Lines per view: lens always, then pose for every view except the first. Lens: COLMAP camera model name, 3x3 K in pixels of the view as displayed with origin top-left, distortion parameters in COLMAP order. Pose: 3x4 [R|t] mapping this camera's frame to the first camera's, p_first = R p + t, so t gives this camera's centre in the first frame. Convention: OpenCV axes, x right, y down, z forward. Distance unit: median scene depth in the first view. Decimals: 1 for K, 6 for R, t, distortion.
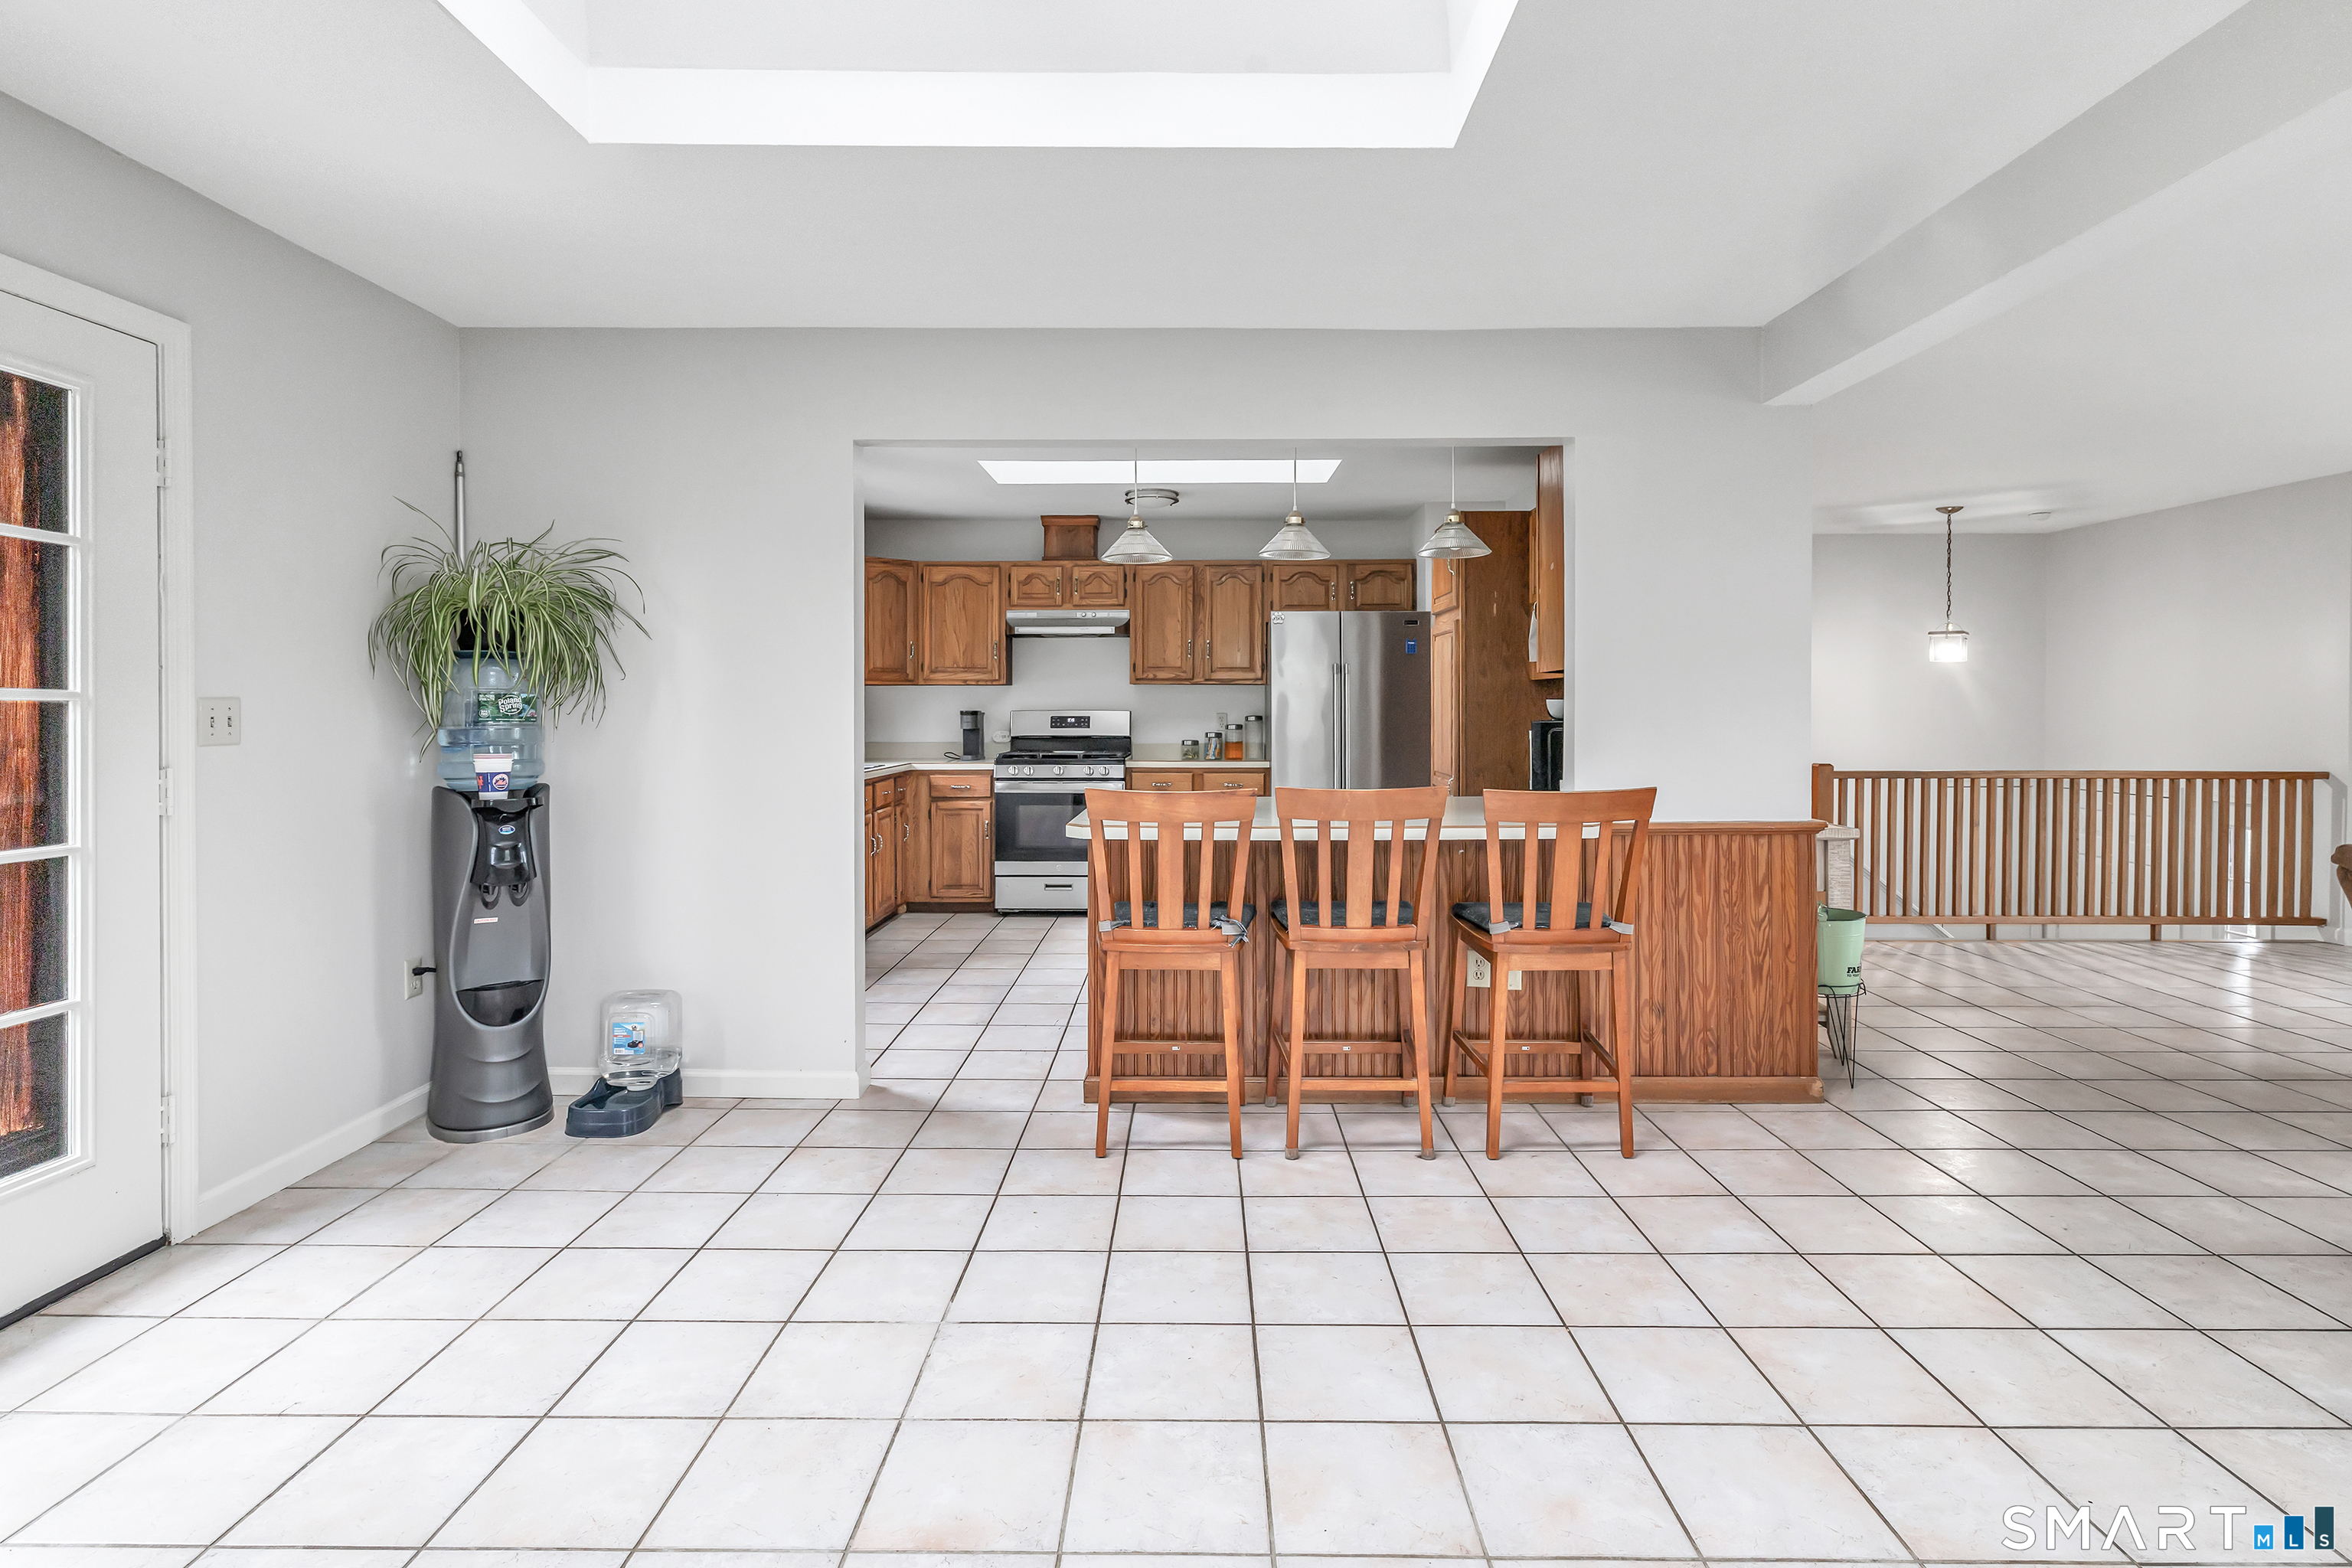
lens RADIAL K [[1079.9, 0, 1181.8], [0, 1079.9, 732.5], [0, 0, 1]] dist [-0.006048, 0.004378]
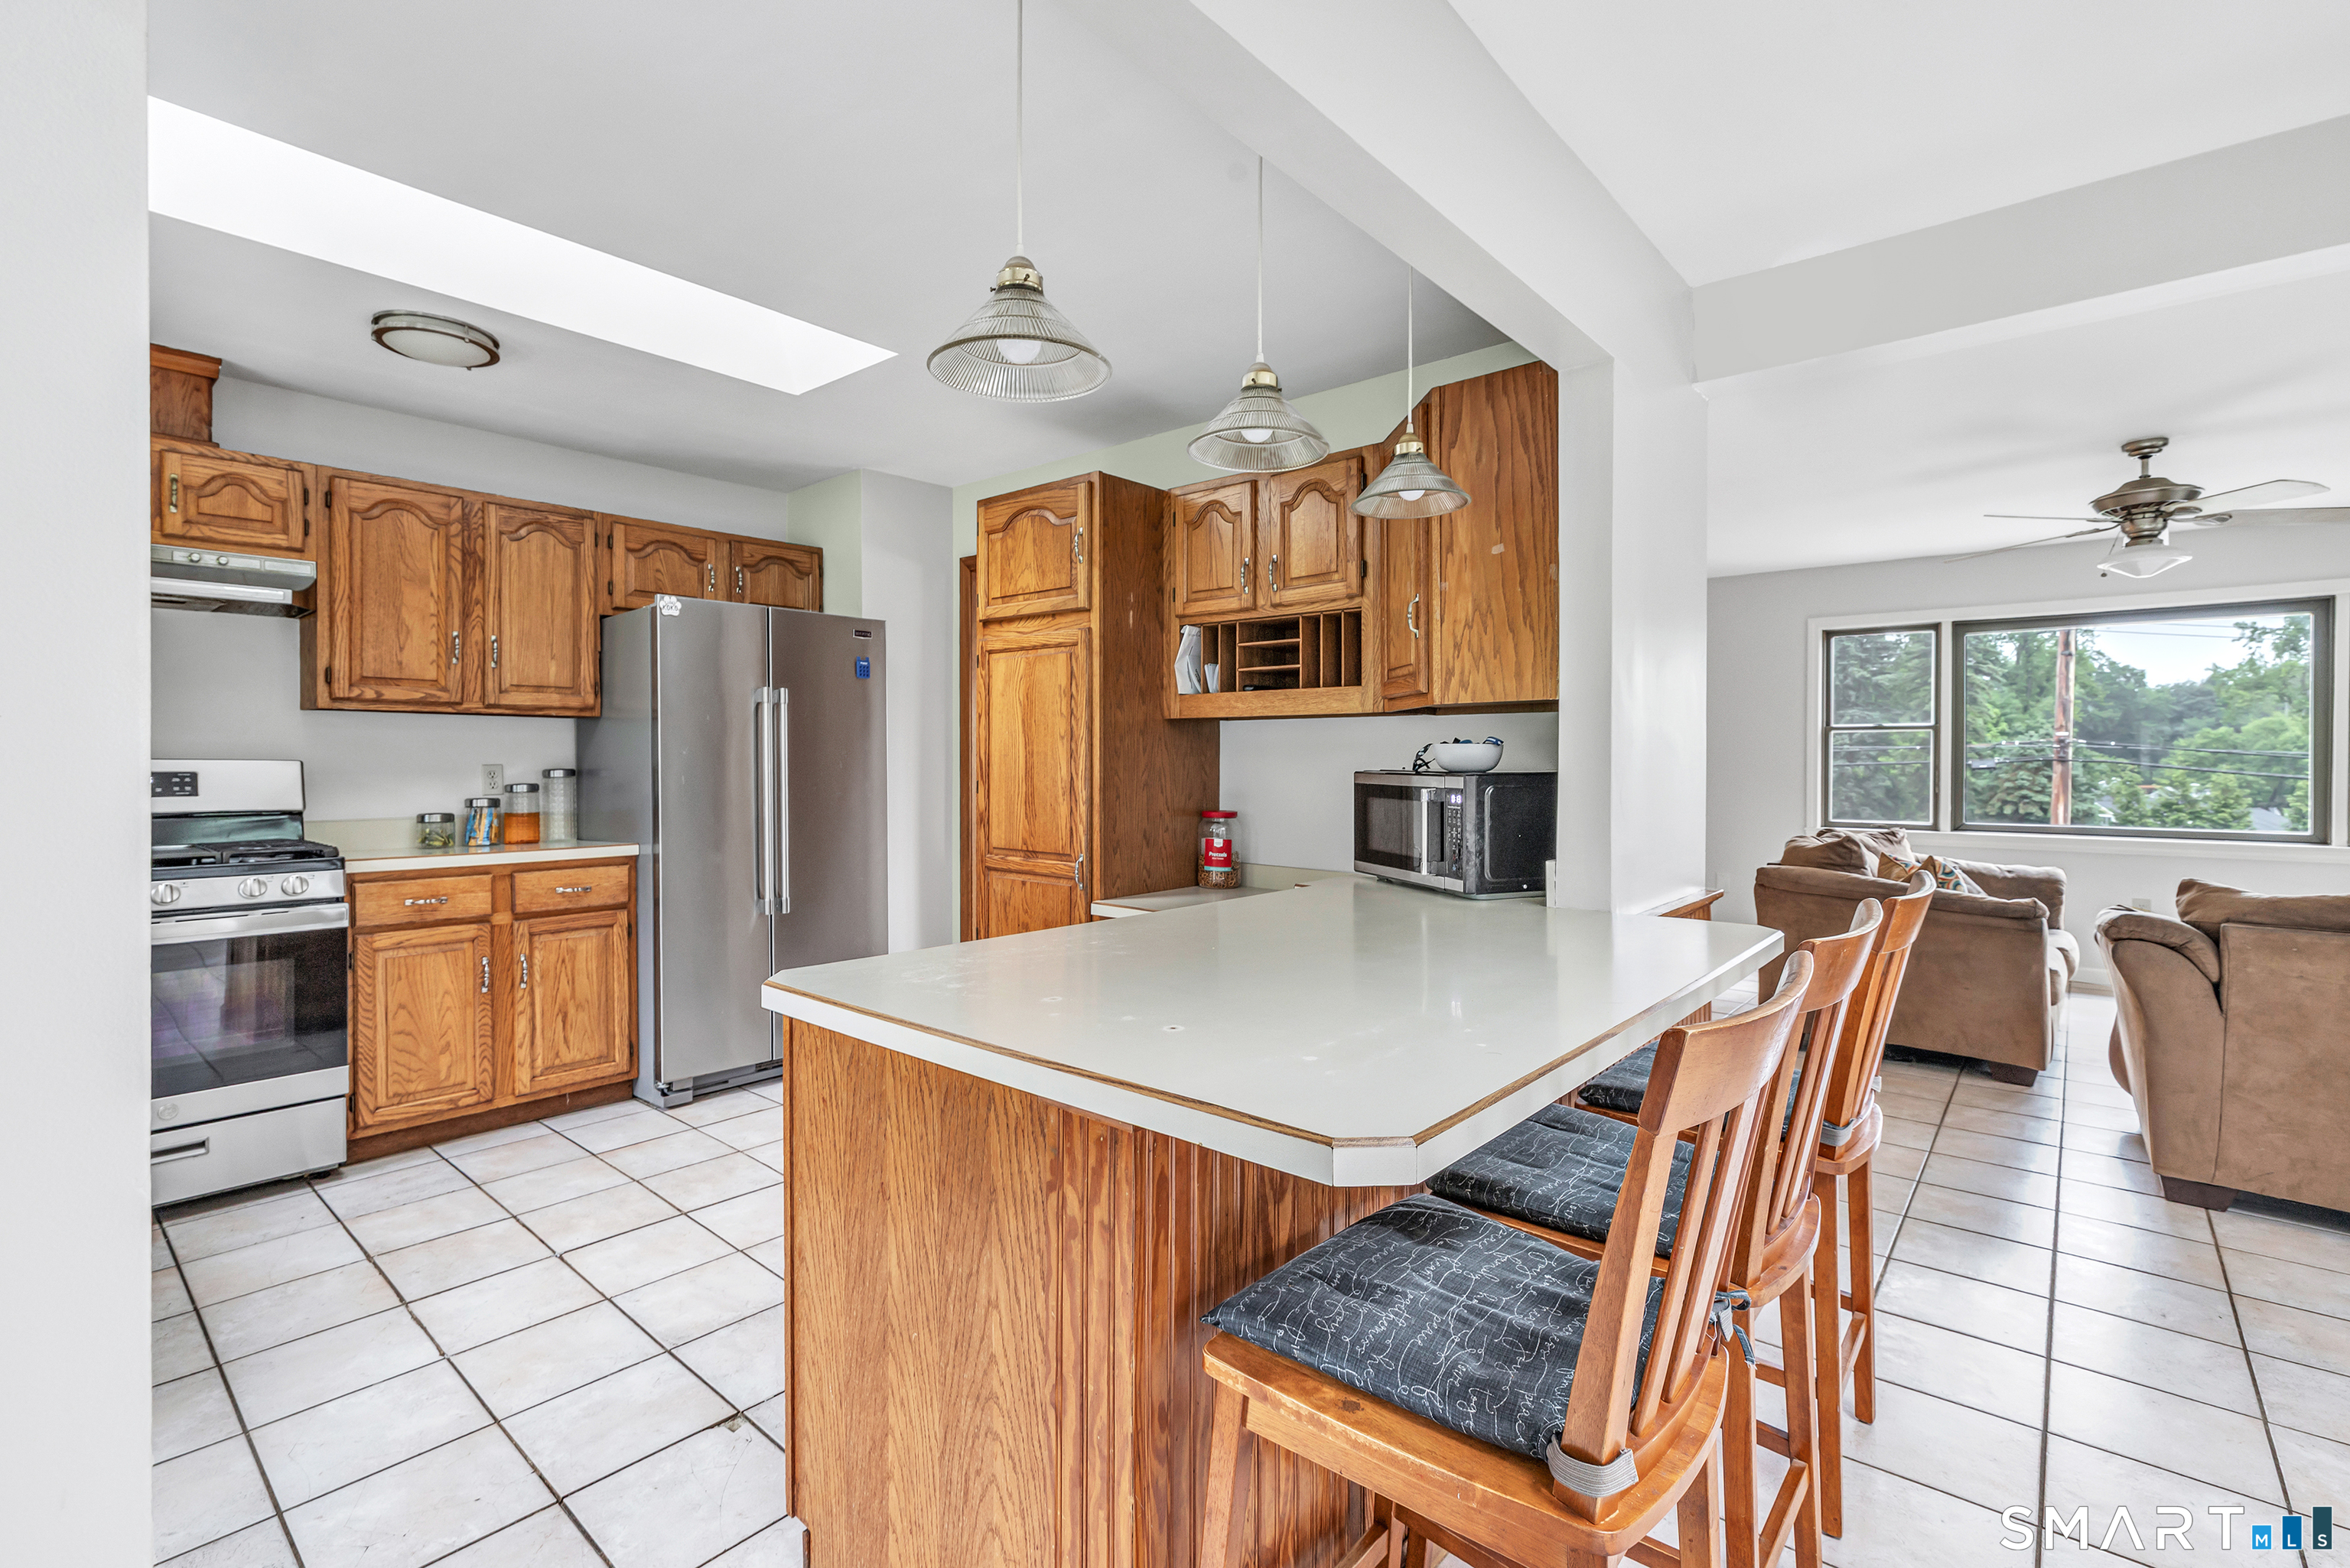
lens RADIAL K [[1078.9, 0, 1214.6], [0, 1078.9, 770.8], [0, 0, 1]] dist [-0.006048, 0.004378]
pose [[0.645891, -0.006325, 0.763403, -0.328076], [0.012895, 0.999913, -0.002626, -0.017553], [-0.763320, 0.011540, 0.645917, 0.712391]]
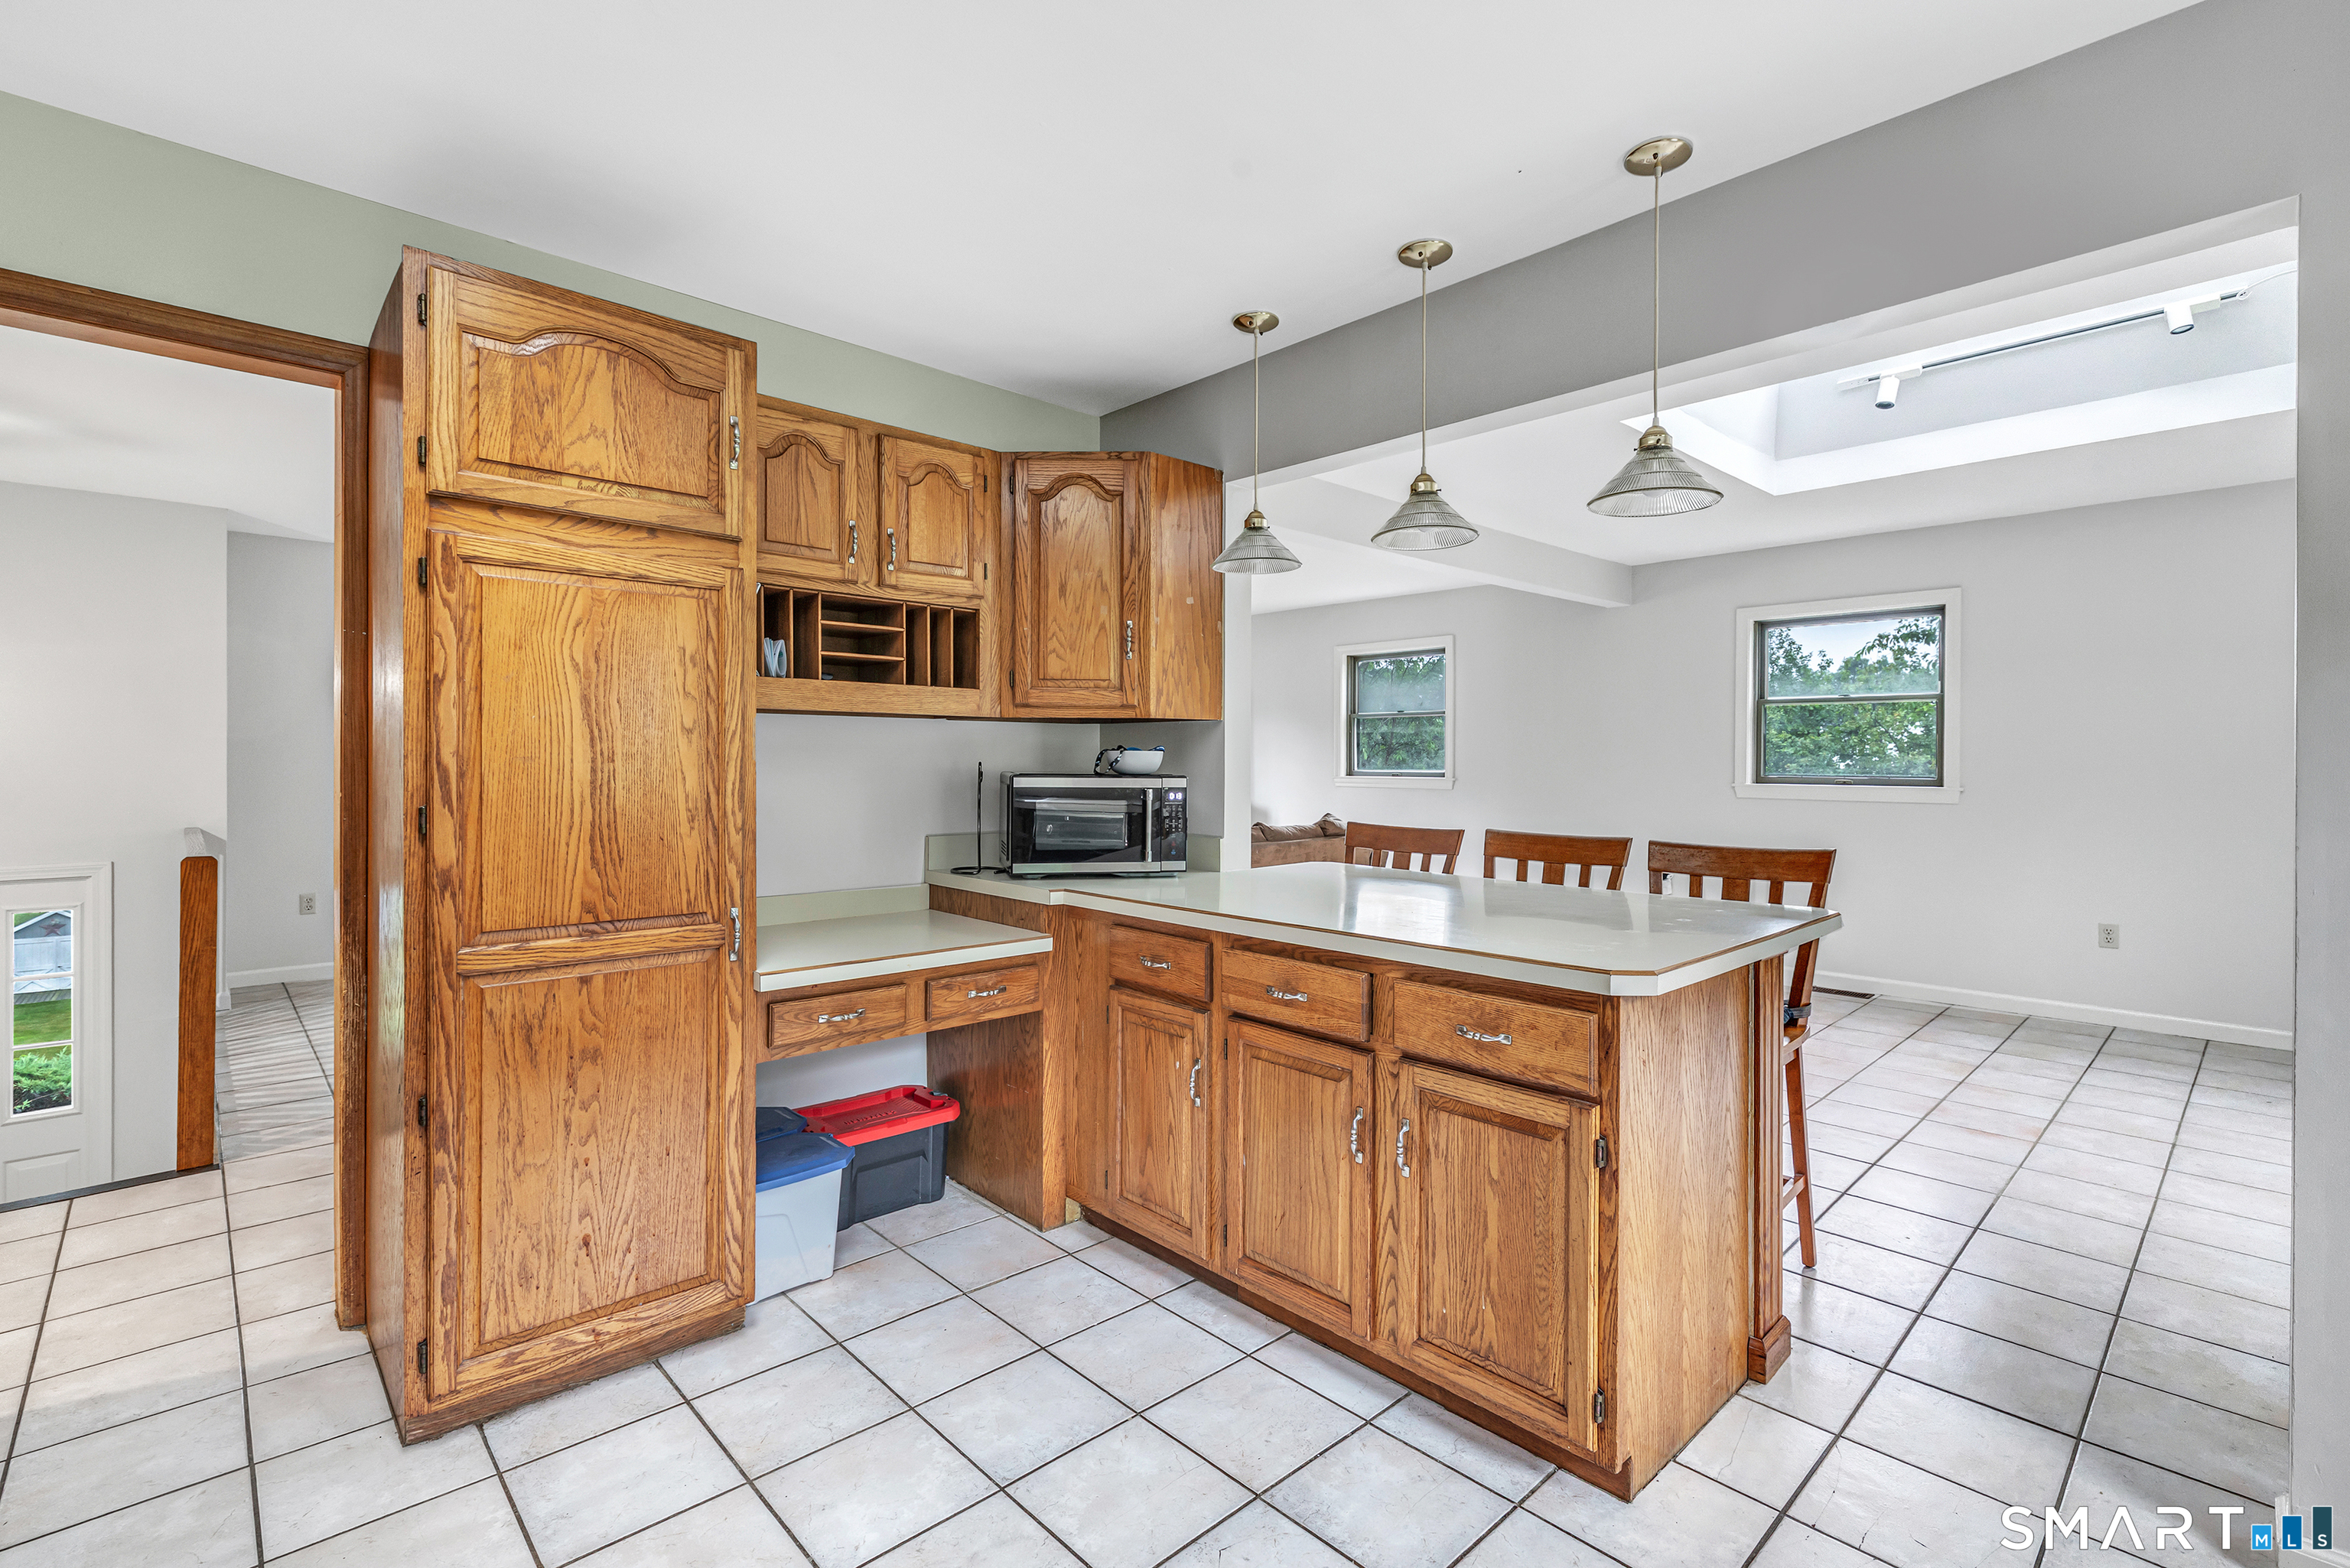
lens RADIAL K [[1078.9, 0, 1192.0], [0, 1078.9, 759.6], [0, 0, 1]] dist [-0.006048, 0.004378]
pose [[-0.703858, -0.000982, 0.710340, -0.315114], [0.011174, 0.999860, 0.012454, -0.041154], [-0.710253, 0.016703, -0.703748, 1.747994]]
